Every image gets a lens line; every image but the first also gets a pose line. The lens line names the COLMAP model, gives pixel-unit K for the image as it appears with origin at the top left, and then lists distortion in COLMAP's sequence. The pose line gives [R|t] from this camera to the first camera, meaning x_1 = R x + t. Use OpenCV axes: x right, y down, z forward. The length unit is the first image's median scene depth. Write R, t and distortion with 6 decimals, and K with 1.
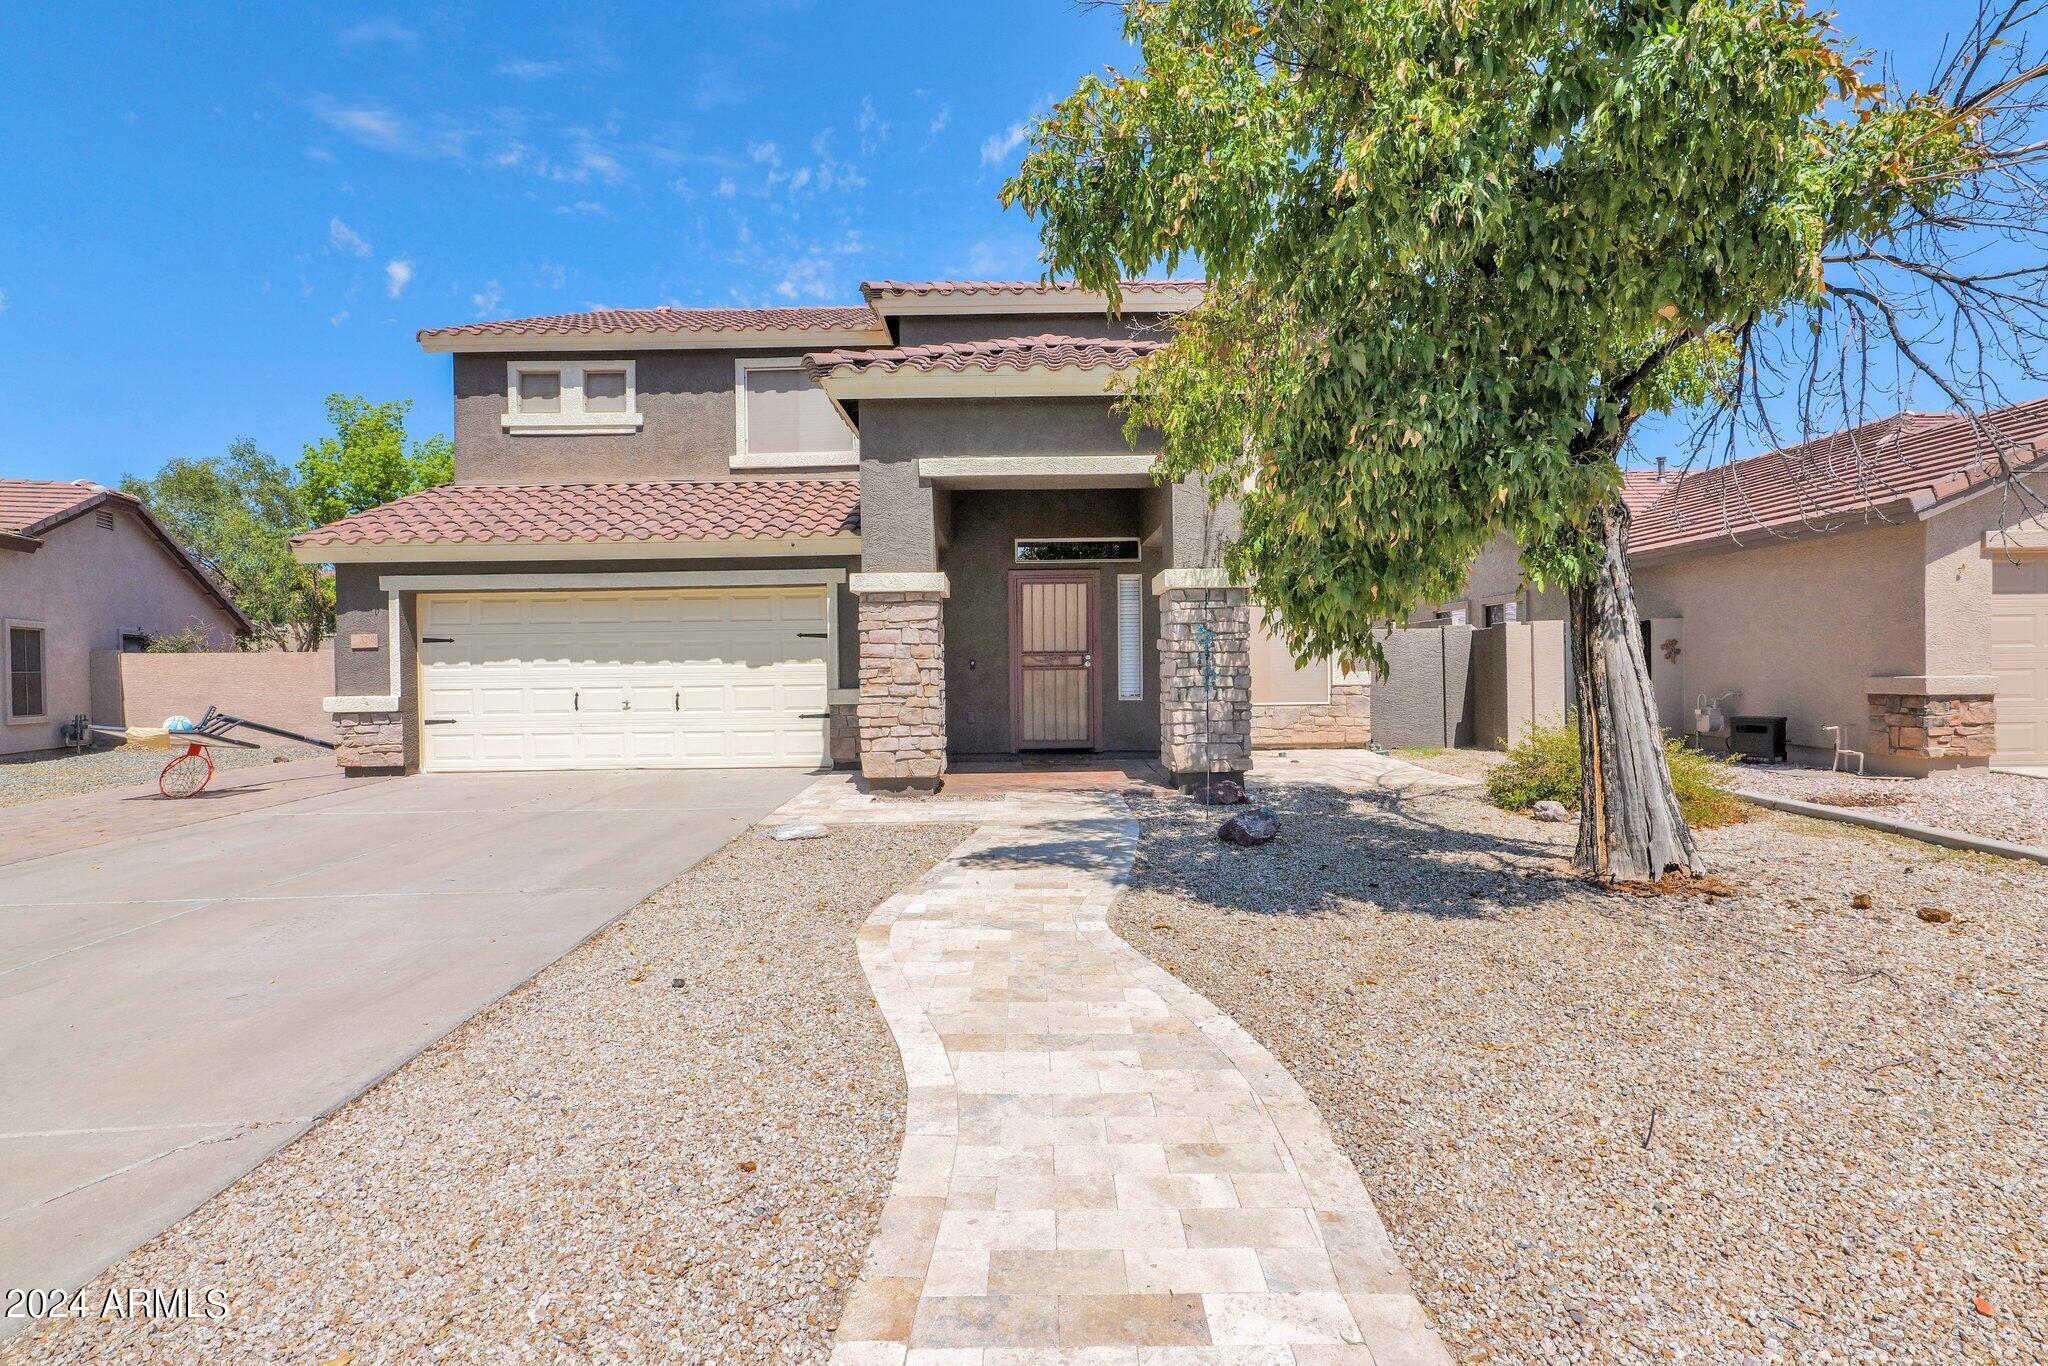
lens RADIAL K [[967.1, 0, 1025.9], [0, 967.1, 684.6], [0, 0, 1]] dist [-0.021021, 0.003199]
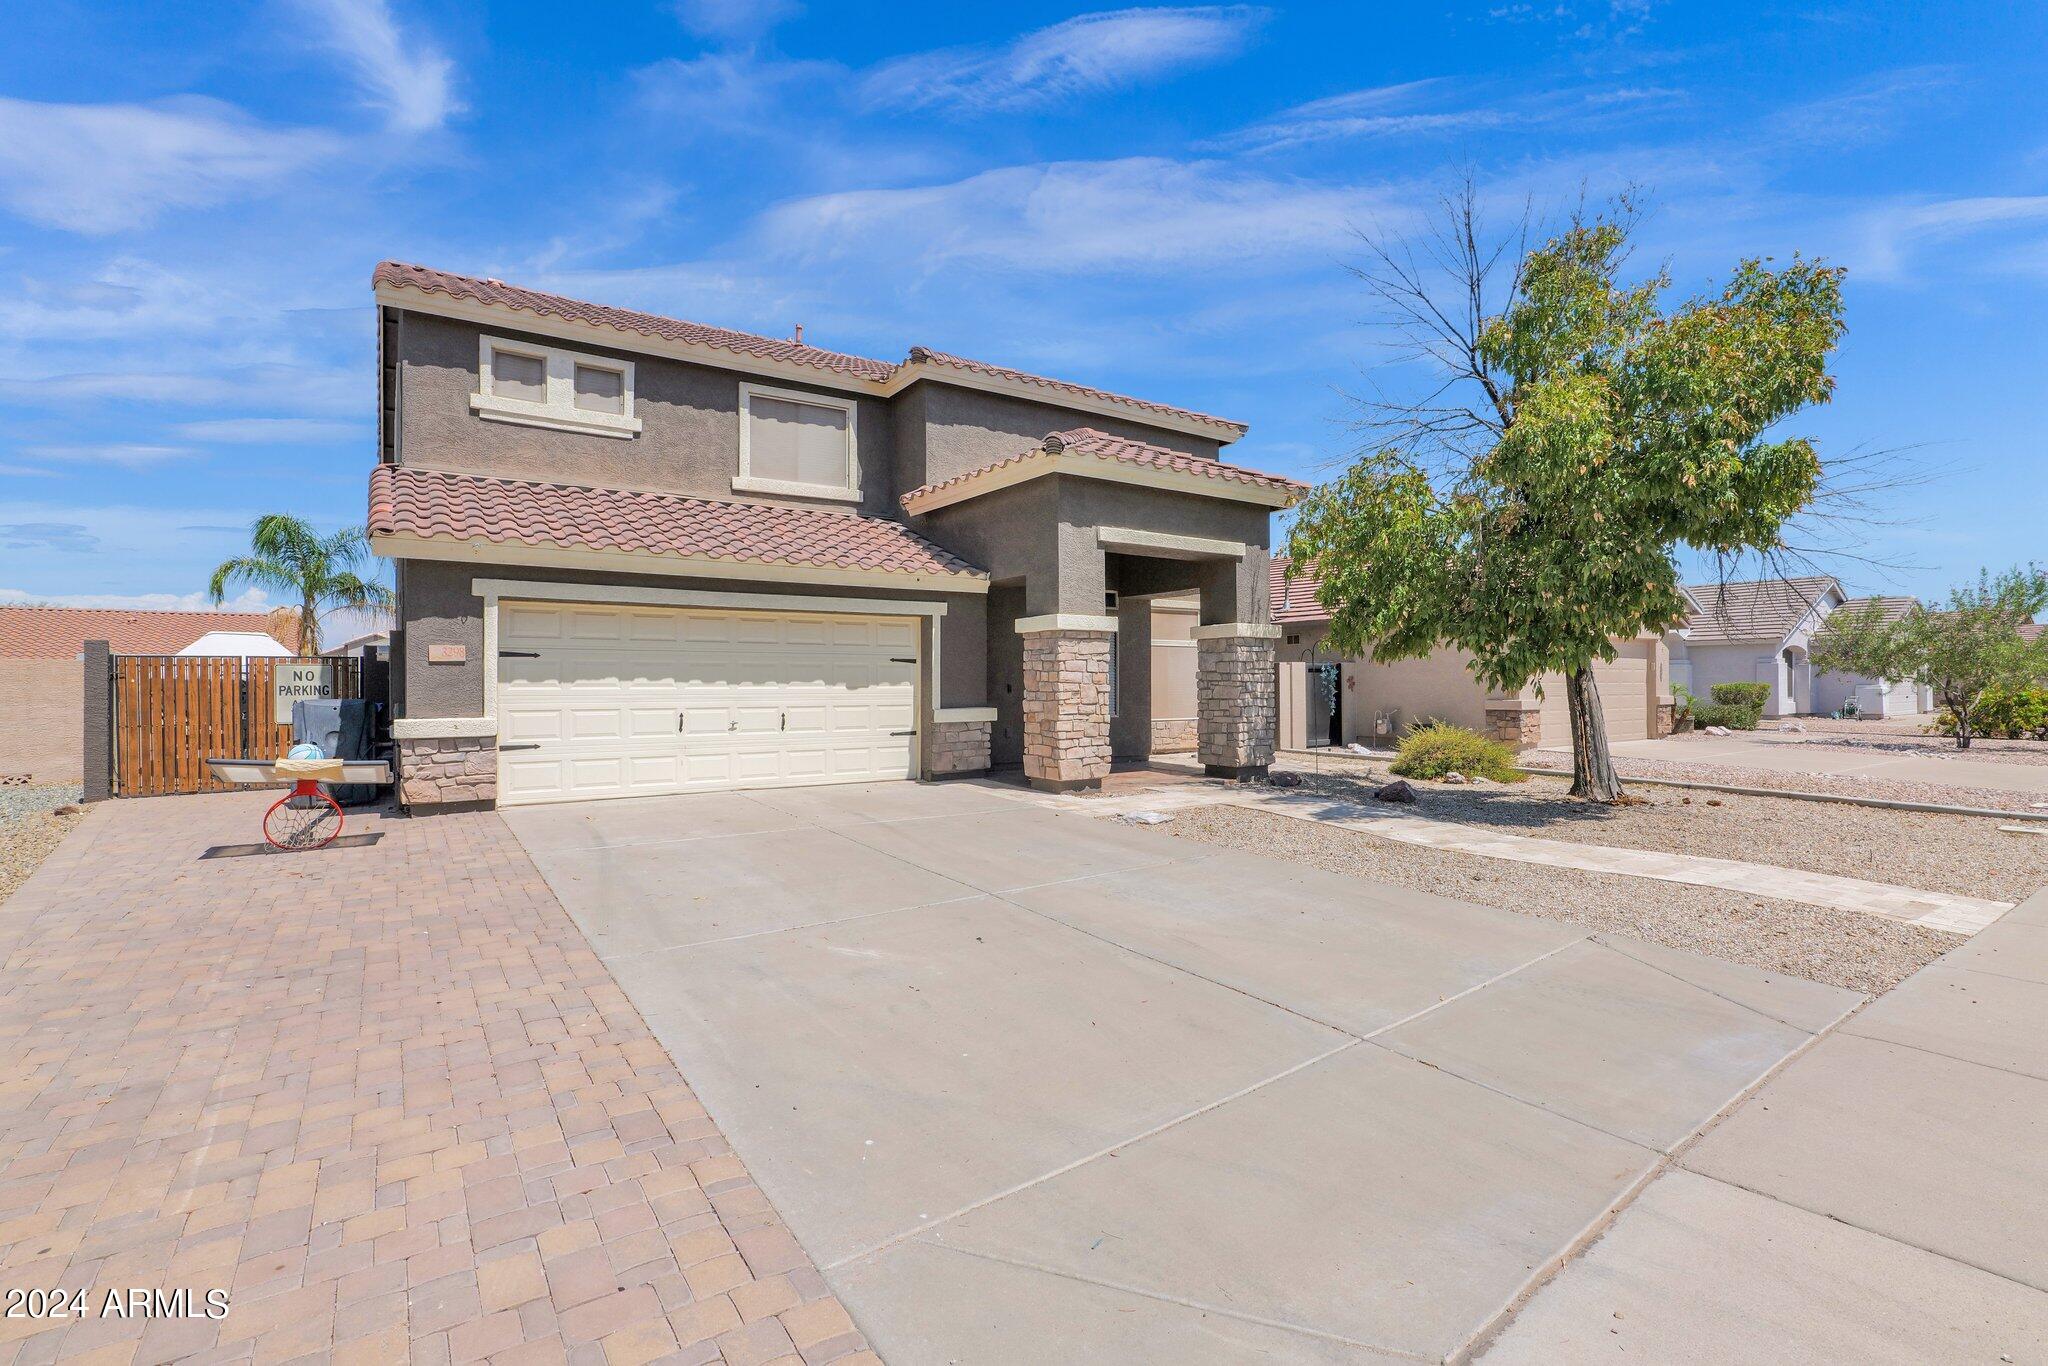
lens RADIAL K [[967.1, 0, 1016.7], [0, 967.1, 682.7], [0, 0, 1]] dist [-0.021021, 0.003199]
pose [[0.824999, 0.013208, 0.564980, -0.734947], [0.001369, 0.999677, -0.025369, 0.002581], [-0.565133, 0.021703, 0.824714, 0.015895]]
